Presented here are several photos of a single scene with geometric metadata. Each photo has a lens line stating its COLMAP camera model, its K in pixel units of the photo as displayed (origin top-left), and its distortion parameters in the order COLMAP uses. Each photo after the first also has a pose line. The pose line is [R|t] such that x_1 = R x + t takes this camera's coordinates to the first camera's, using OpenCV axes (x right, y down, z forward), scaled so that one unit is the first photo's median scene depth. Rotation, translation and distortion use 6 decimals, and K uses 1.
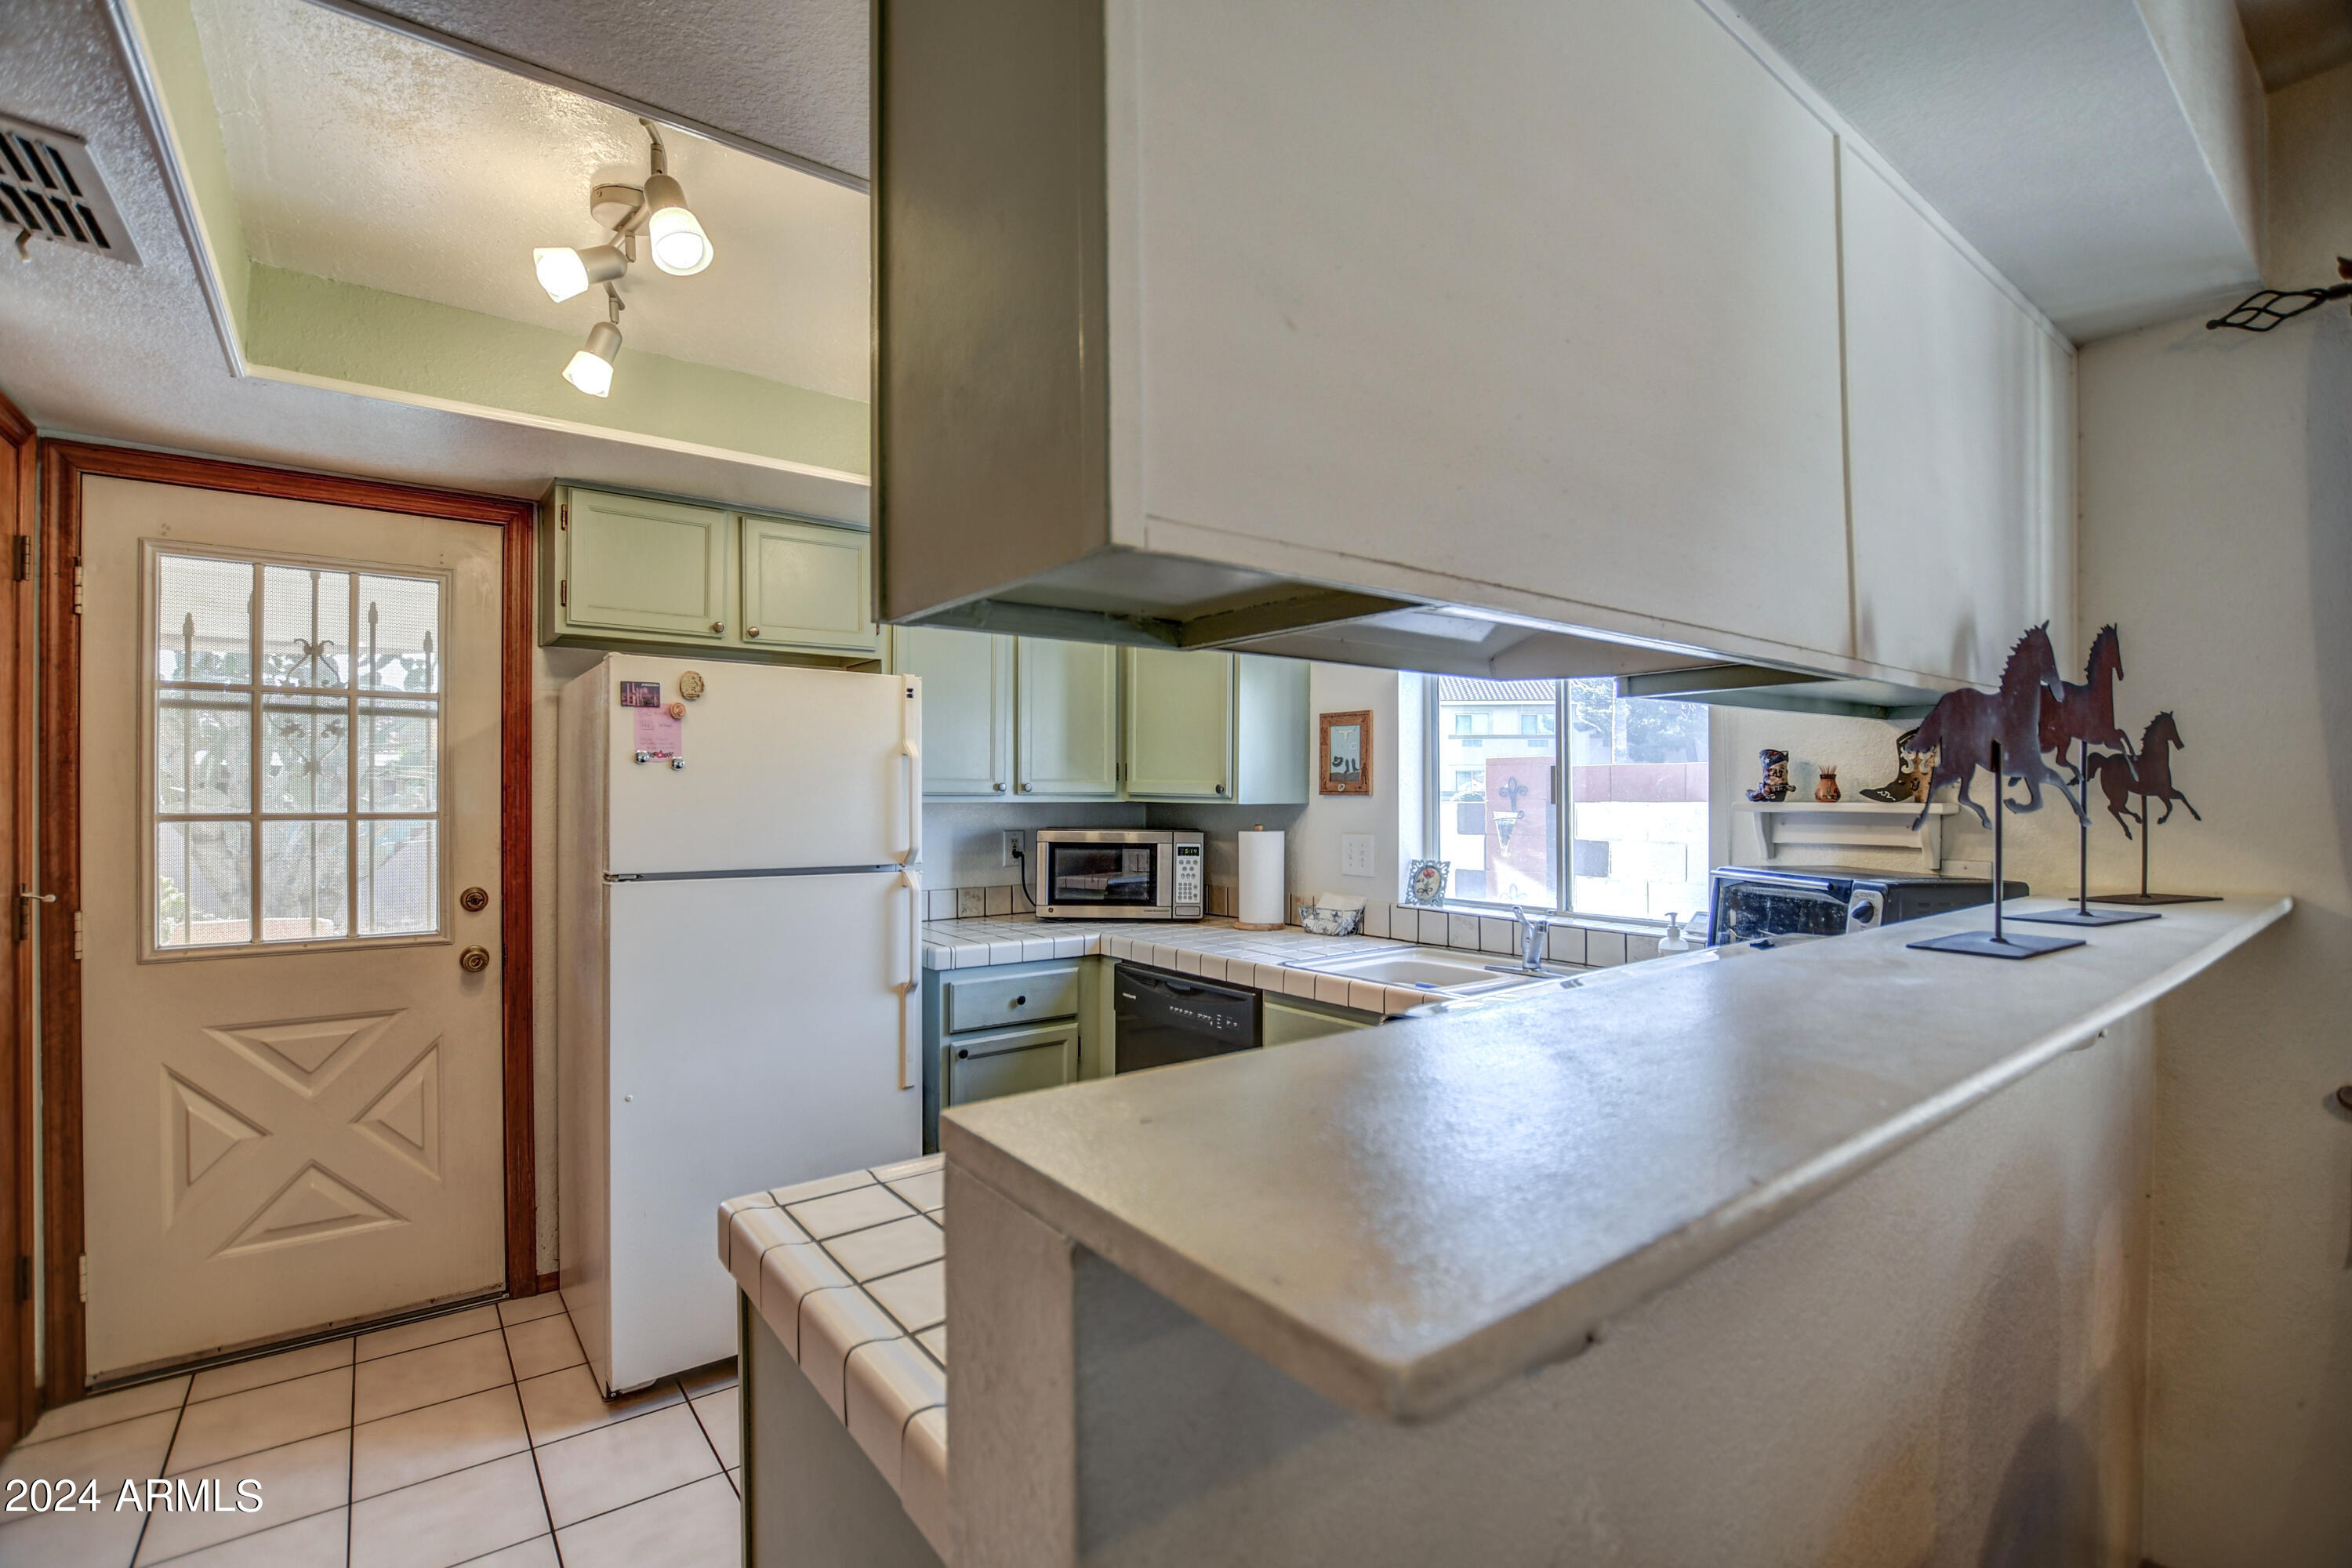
lens RADIAL K [[1048.9, 0, 1170.6], [0, 1048.9, 791.7], [0, 0, 1]] dist [-0.028348, 0.003762]
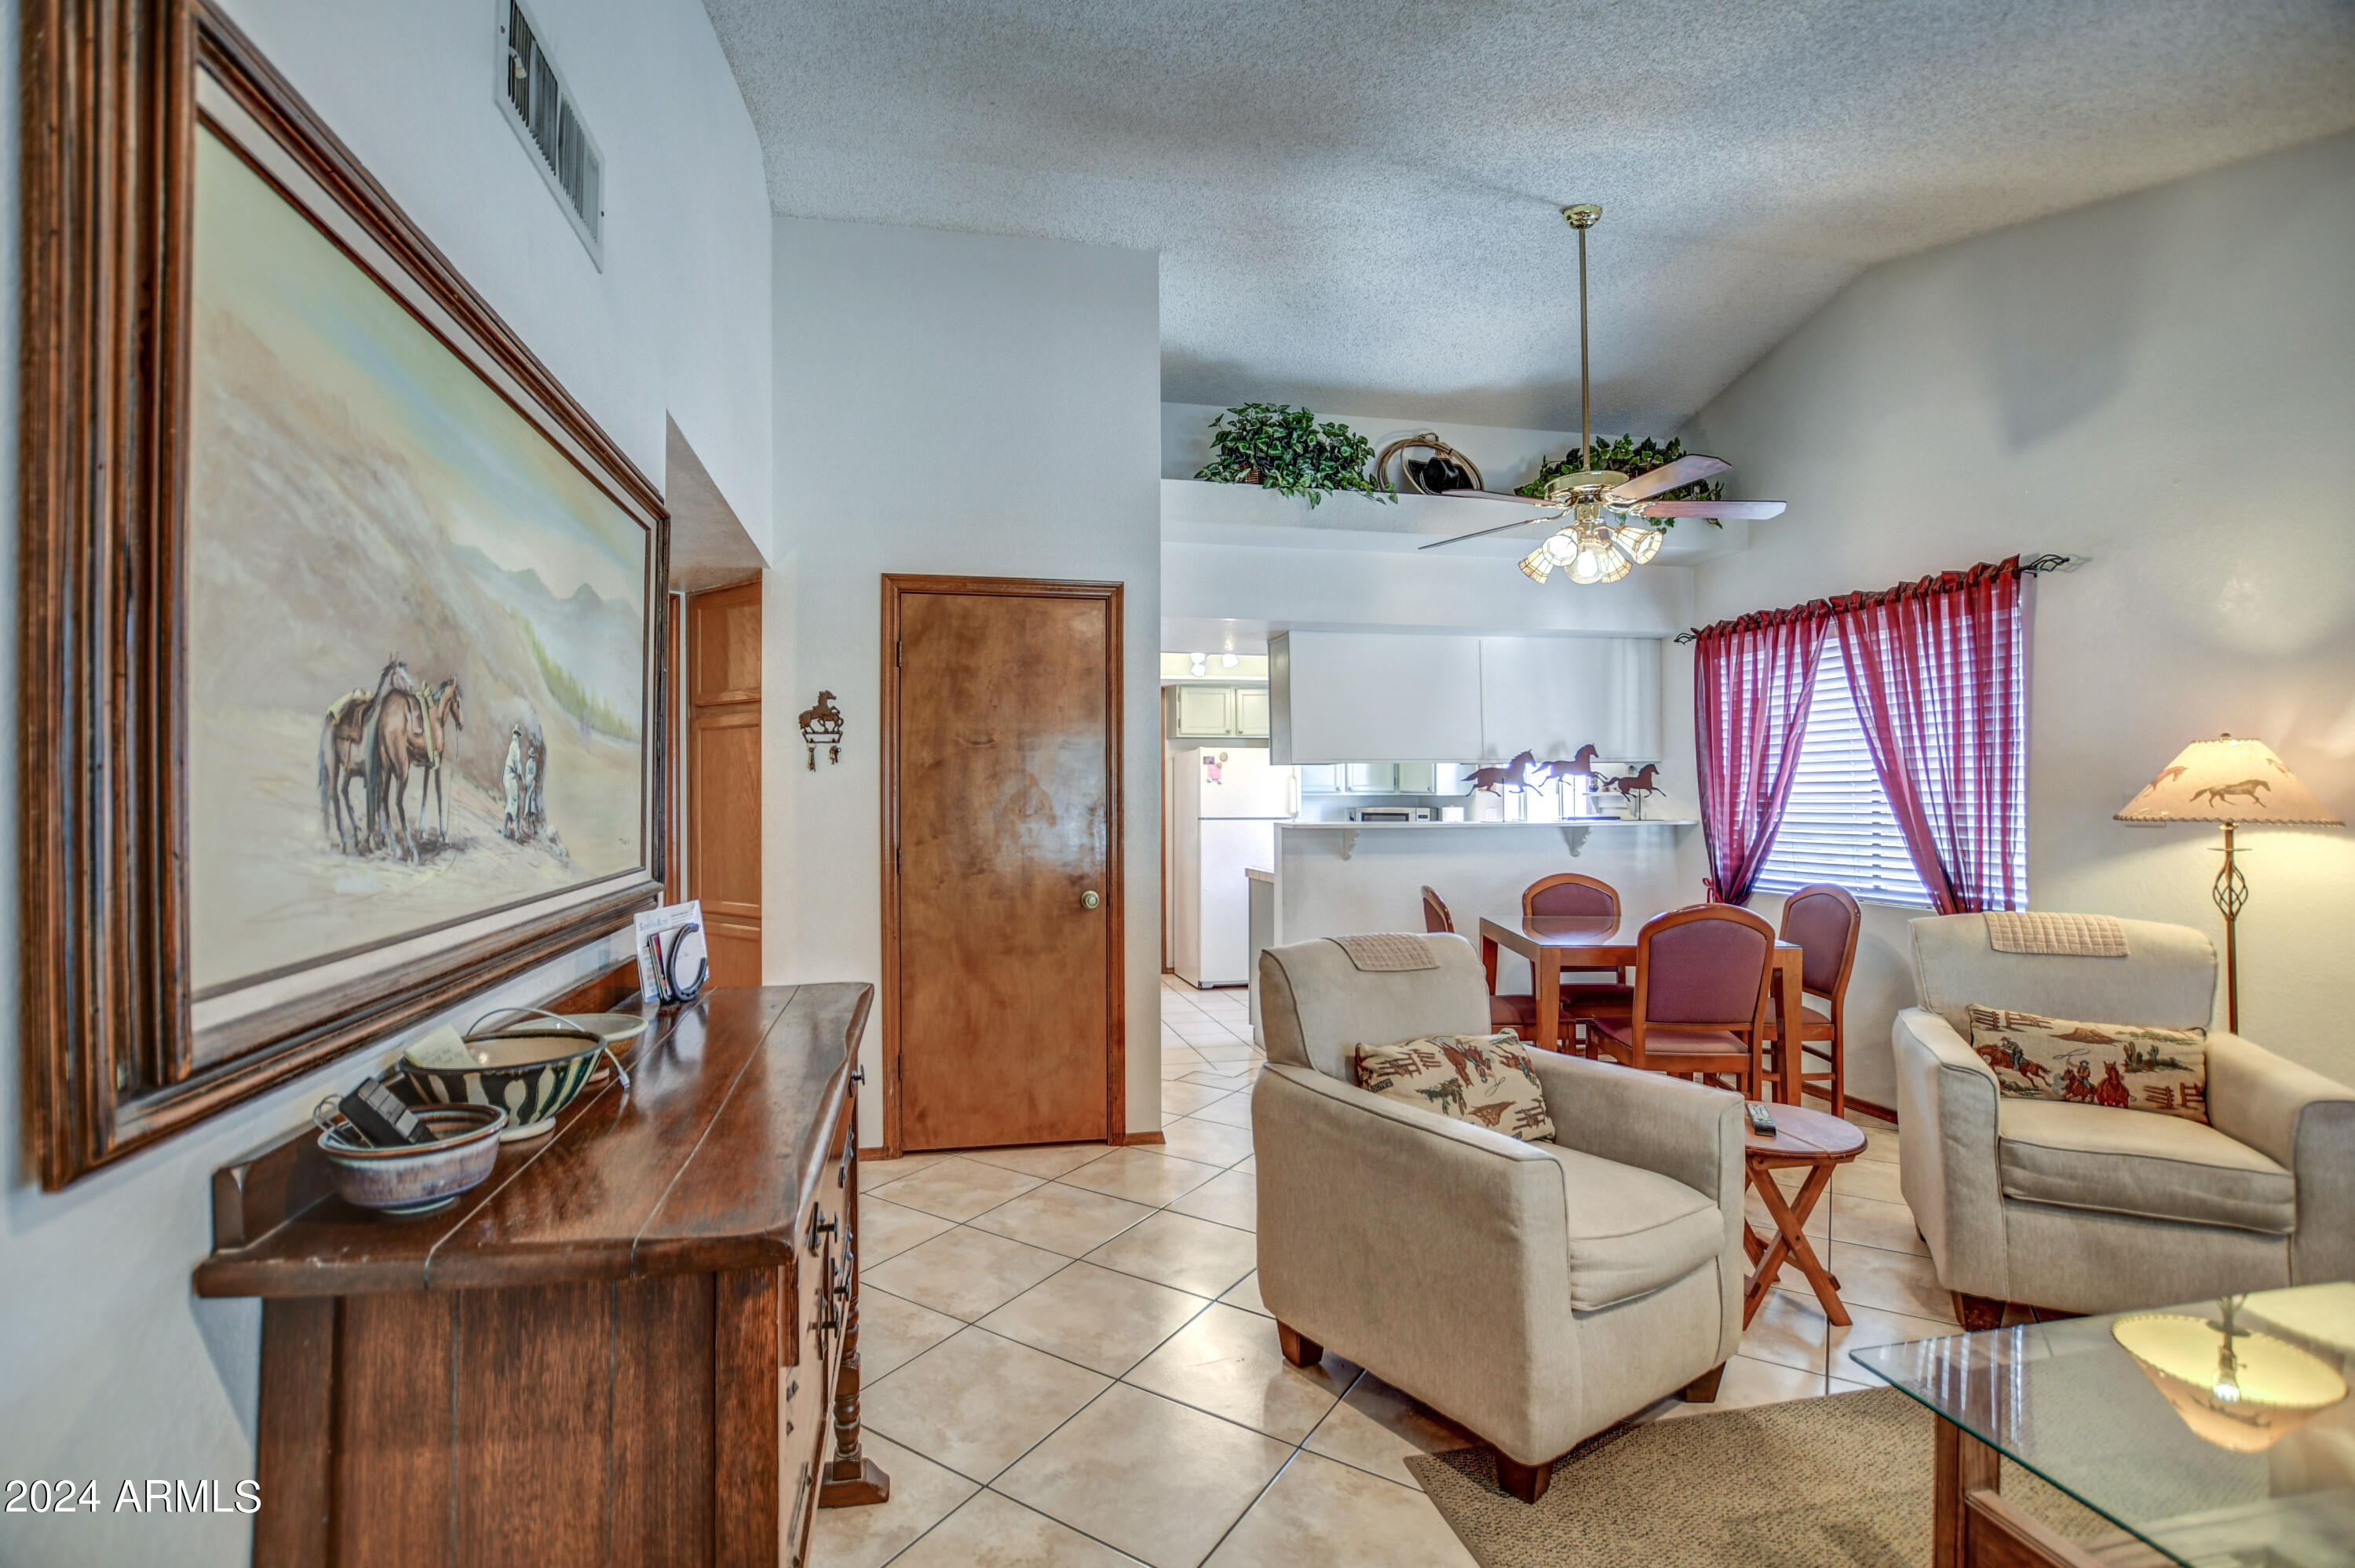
lens RADIAL K [[1050.1, 0, 1172.1], [0, 1050.1, 791.7], [0, 0, 1]] dist [-0.028348, 0.003762]
pose [[0.912444, -0.007425, -0.409135, 0.549918], [0.007080, 0.999972, -0.002356, 0.006403], [0.409141, -0.000747, 0.912471, -1.557330]]
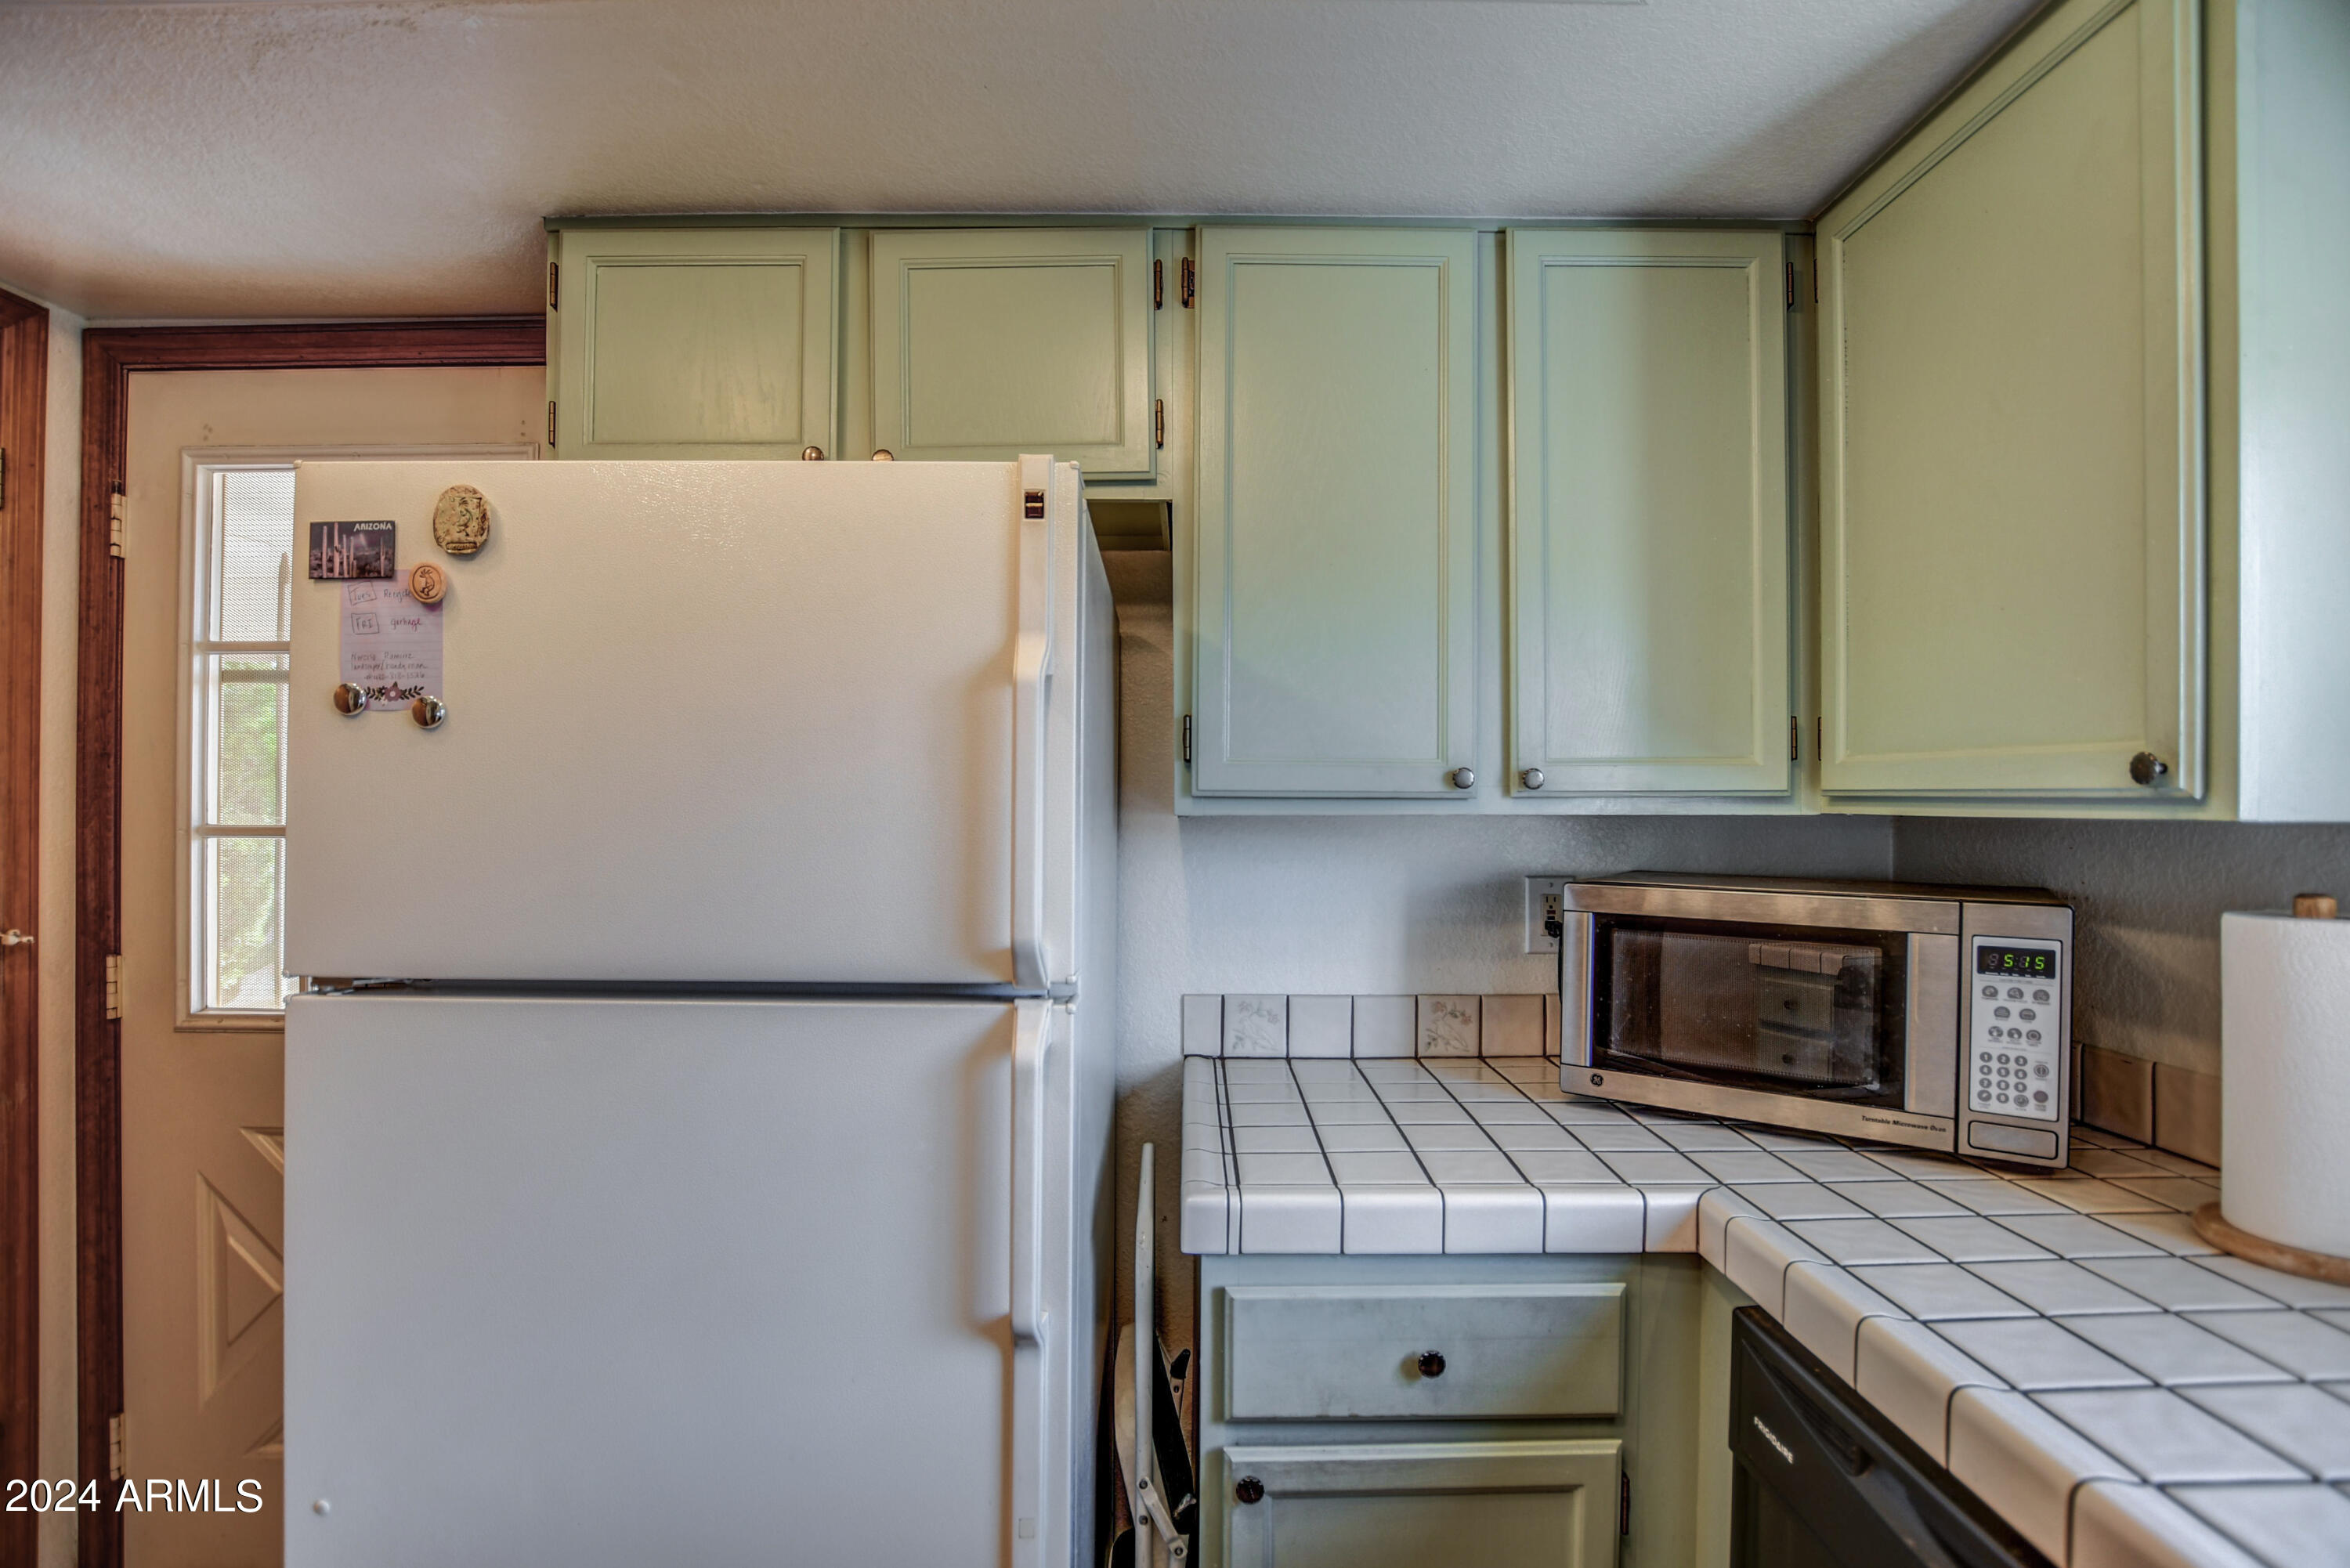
lens RADIAL K [[1078.3, 0, 1188.8], [0, 1078.3, 806.4], [0, 0, 1]] dist [-0.034235, 0.004301]
pose [[0.796066, -0.001941, -0.605207, 0.013772], [0.001752, 0.999998, -0.000903, 0.008841], [0.605207, -0.000342, 0.796068, 0.716225]]
